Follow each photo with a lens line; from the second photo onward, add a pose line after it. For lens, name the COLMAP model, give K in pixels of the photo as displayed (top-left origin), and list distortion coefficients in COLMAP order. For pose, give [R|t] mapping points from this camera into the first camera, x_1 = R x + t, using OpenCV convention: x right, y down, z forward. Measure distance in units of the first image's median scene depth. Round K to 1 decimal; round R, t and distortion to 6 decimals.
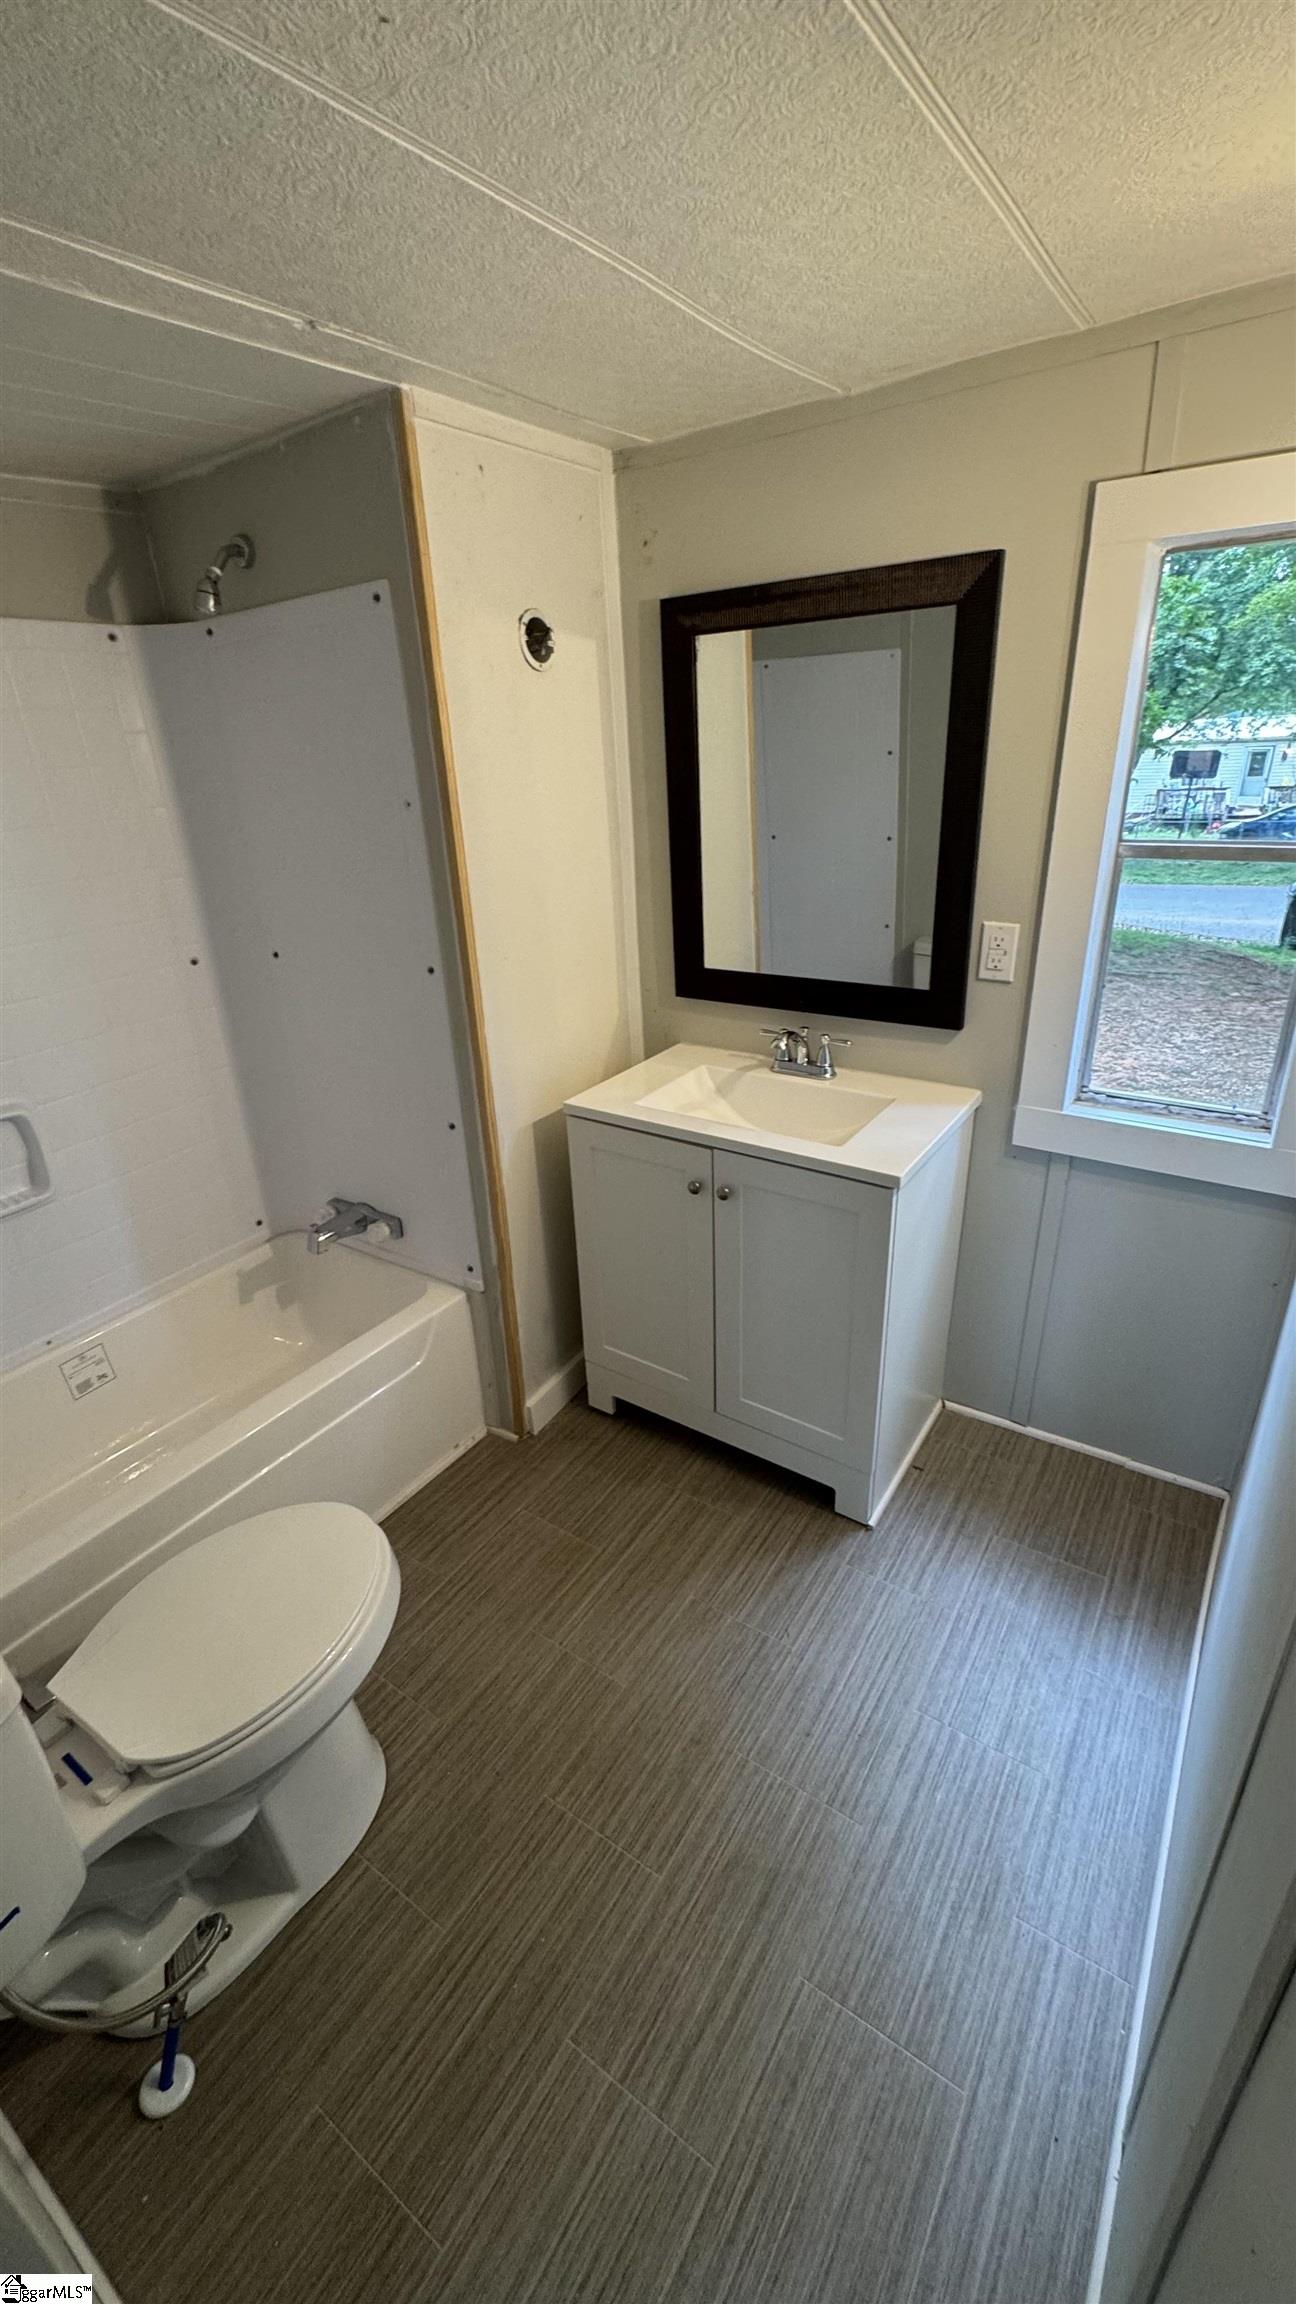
lens RADIAL K [[936.2, 0, 654.3], [0, 936.2, 1156.9], [0, 0, 1]] dist [-0.003148, 0.000437]
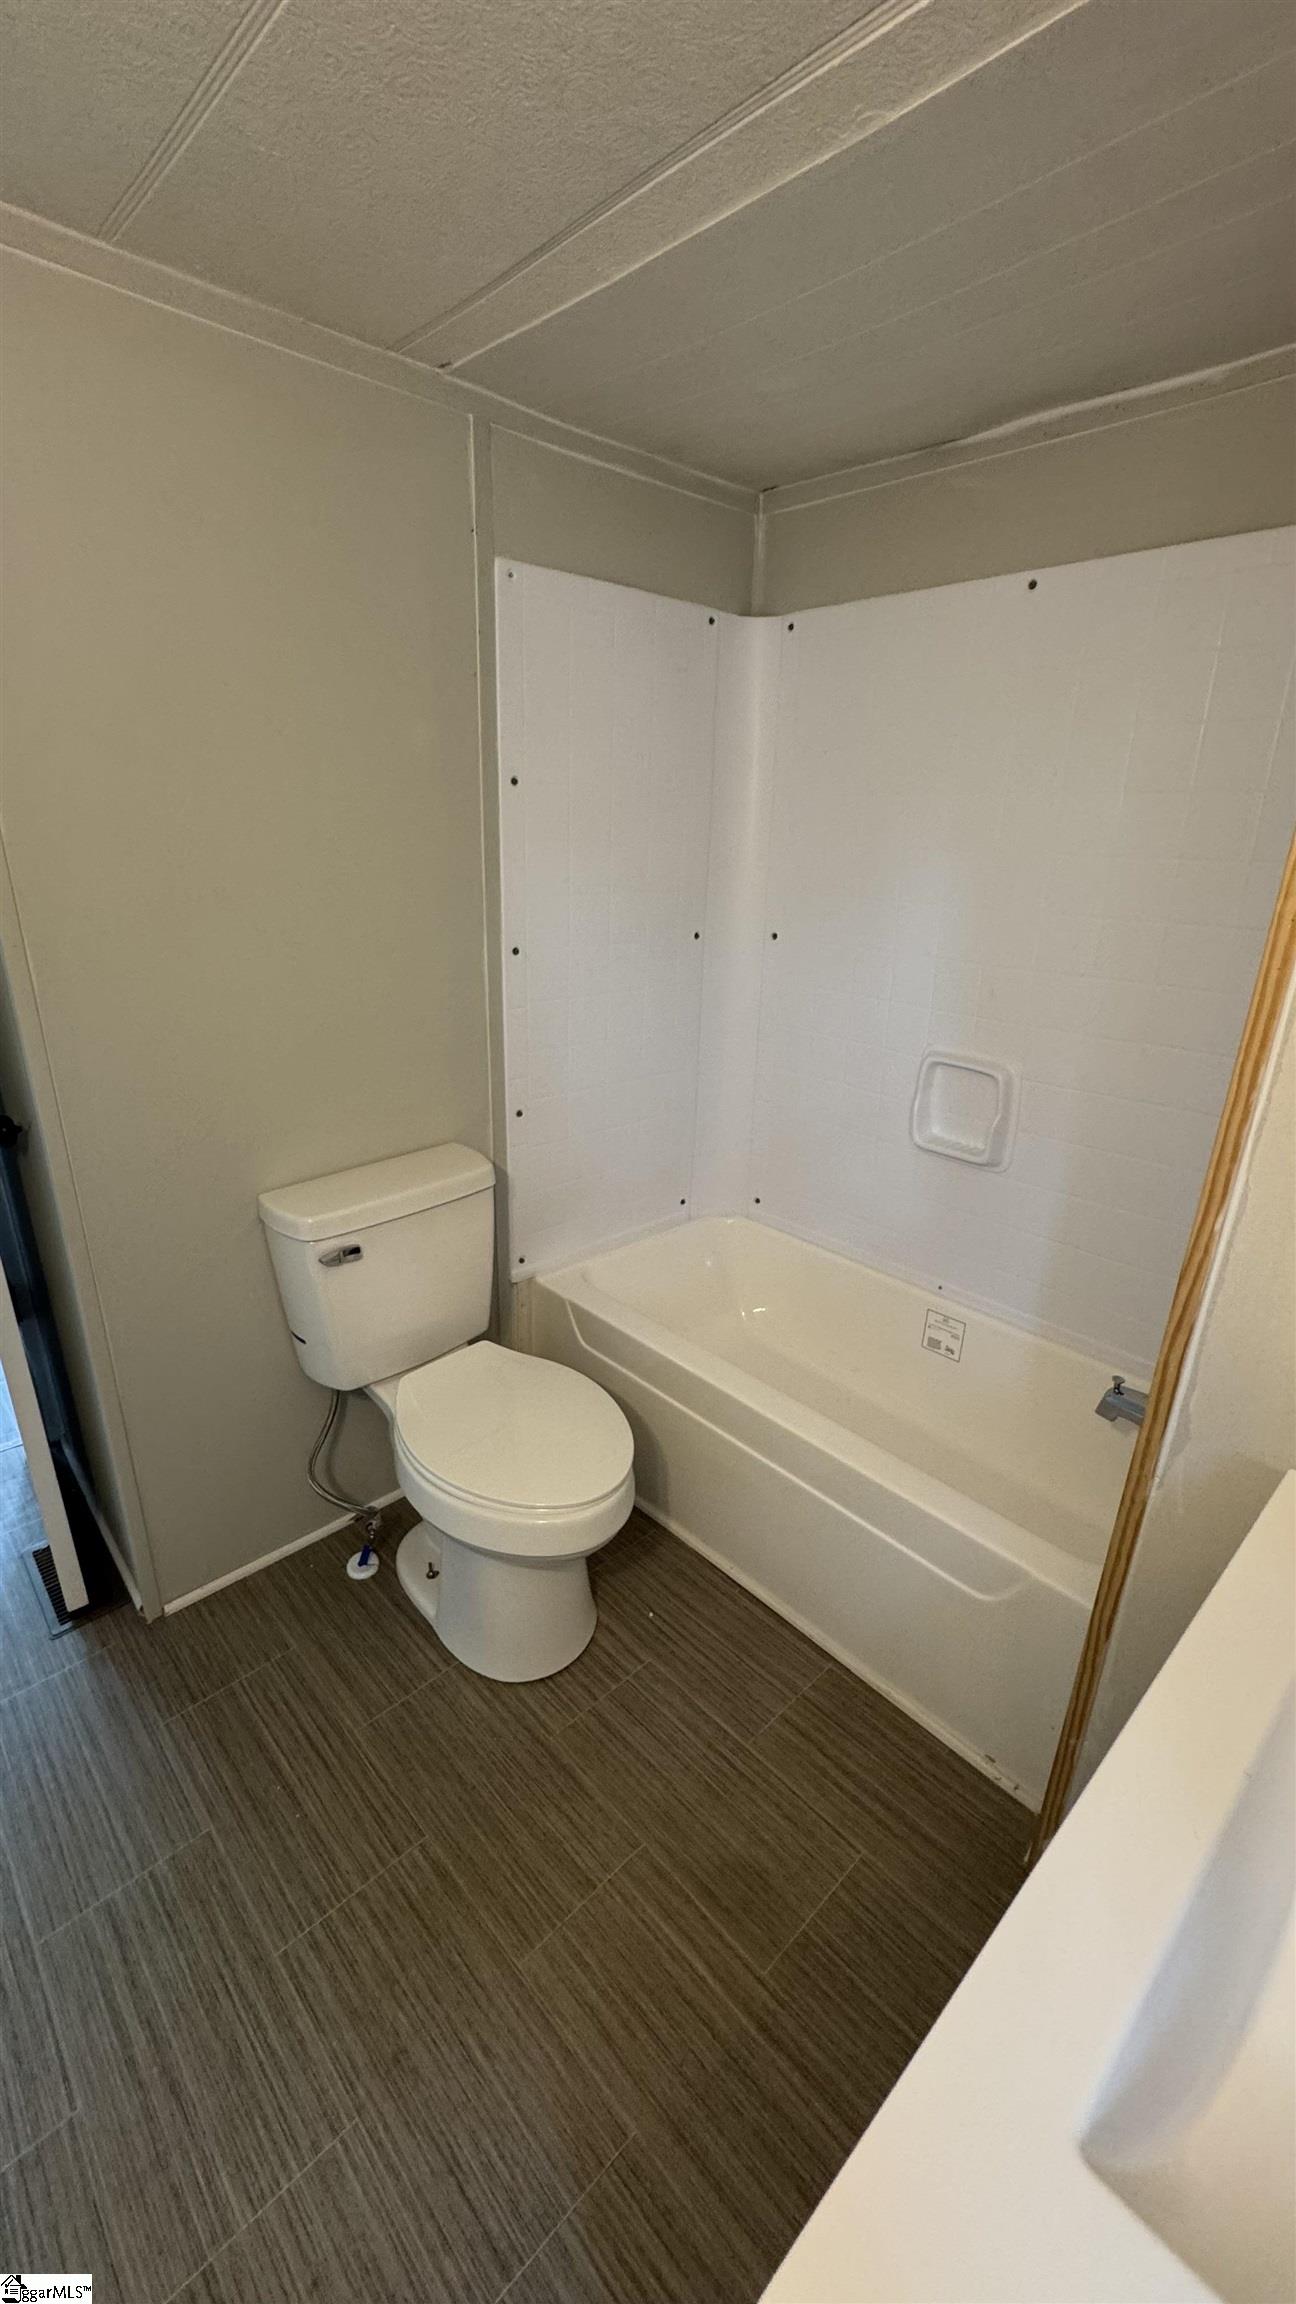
lens RADIAL K [[936.2, 0, 649.8], [0, 936.2, 1165.6], [0, 0, 1]] dist [-0.003148, 0.000437]
pose [[-0.224847, 0.384335, -0.895394, 0.393118], [-0.399702, 0.801672, 0.444478, -0.319917], [0.888641, 0.457830, -0.026634, 0.919352]]
